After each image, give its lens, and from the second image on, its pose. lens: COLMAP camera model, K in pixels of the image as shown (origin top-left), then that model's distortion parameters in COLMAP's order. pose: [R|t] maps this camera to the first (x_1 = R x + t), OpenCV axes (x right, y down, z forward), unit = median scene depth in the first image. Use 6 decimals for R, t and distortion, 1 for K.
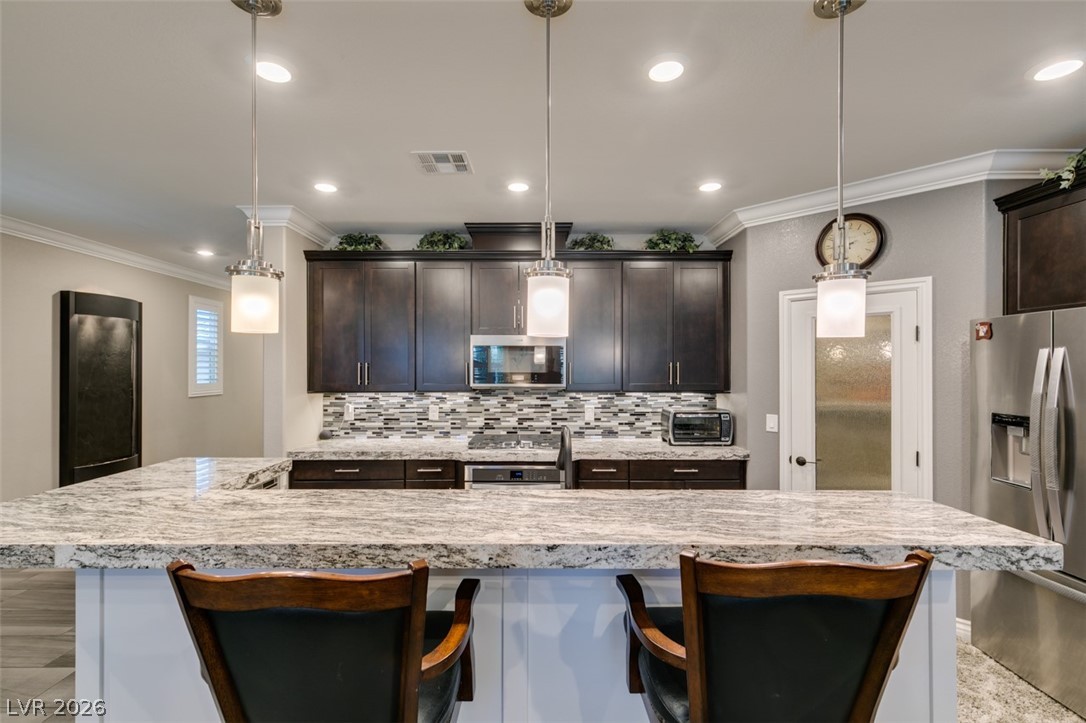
lens RADIAL K [[485.4, 0, 537.3], [0, 485.4, 364.2], [0, 0, 1]] dist [0.006245, -0.002211]
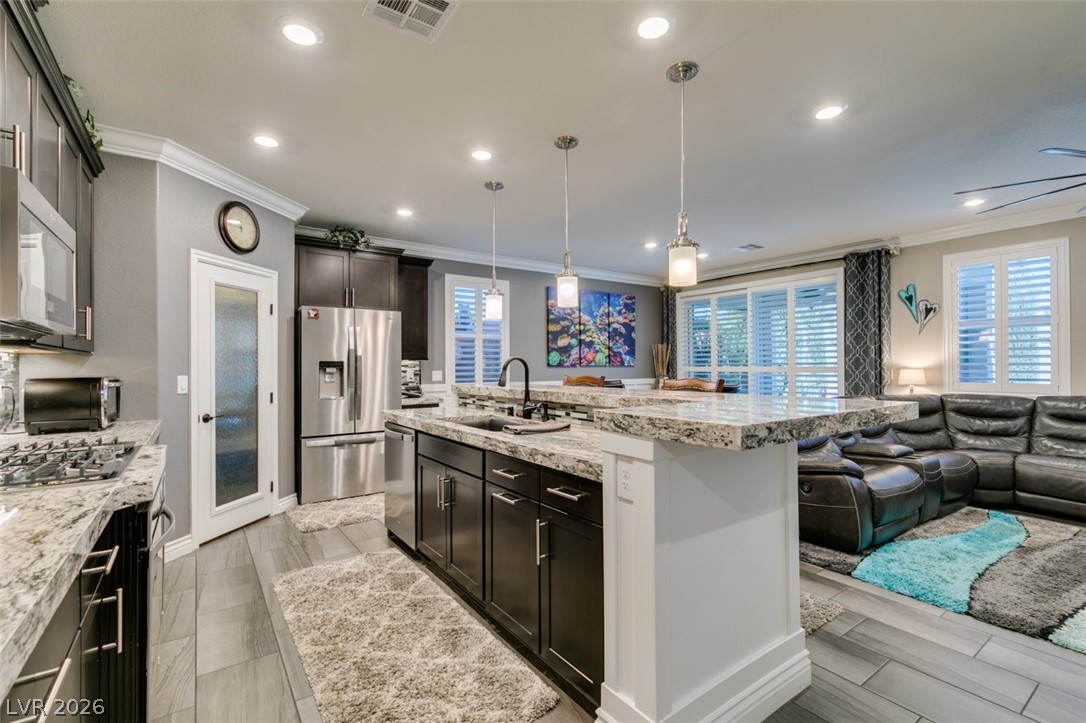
lens RADIAL K [[485.4, 0, 542.2], [0, 485.4, 361.0], [0, 0, 1]] dist [0.006245, -0.002211]
pose [[-0.578448, 0.010944, 0.815646, -0.569210], [-0.001605, 0.999893, -0.014555, 0.072583], [-0.815718, -0.009729, -0.578368, 0.807650]]
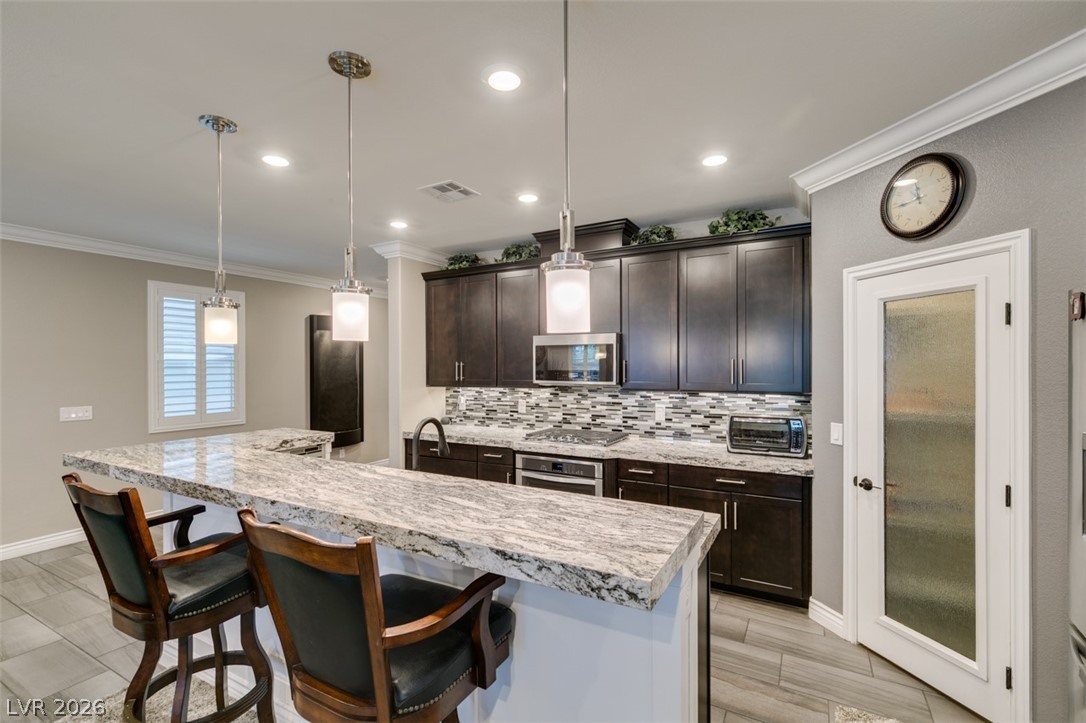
lens RADIAL K [[485.4, 0, 544.1], [0, 485.4, 365.5], [0, 0, 1]] dist [0.006245, -0.002211]
pose [[0.872016, -0.003707, -0.489463, 0.376105], [0.008249, 0.999941, 0.007124, -0.001108], [0.489407, -0.010250, 0.871995, 0.055093]]
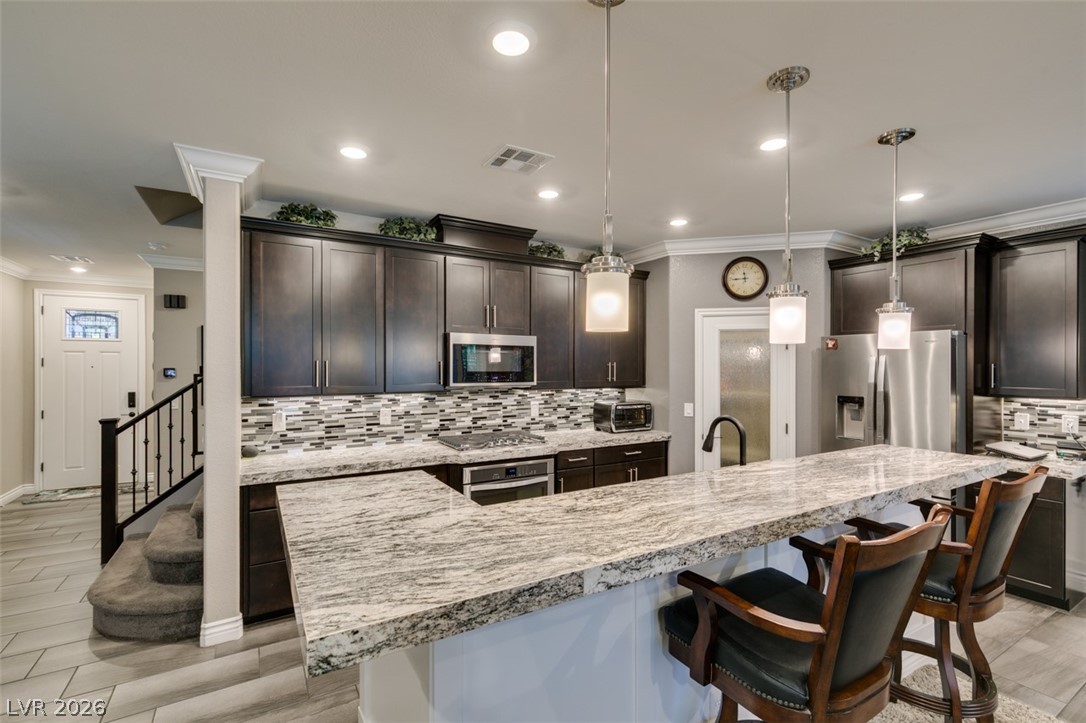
lens RADIAL K [[485.4, 0, 541.2], [0, 485.4, 365.6], [0, 0, 1]] dist [0.006245, -0.002211]
pose [[0.858770, 0.000988, 0.512360, -0.427408], [-0.006238, 0.999944, 0.008527, -0.004207], [-0.512323, -0.010519, 0.858728, 0.076761]]
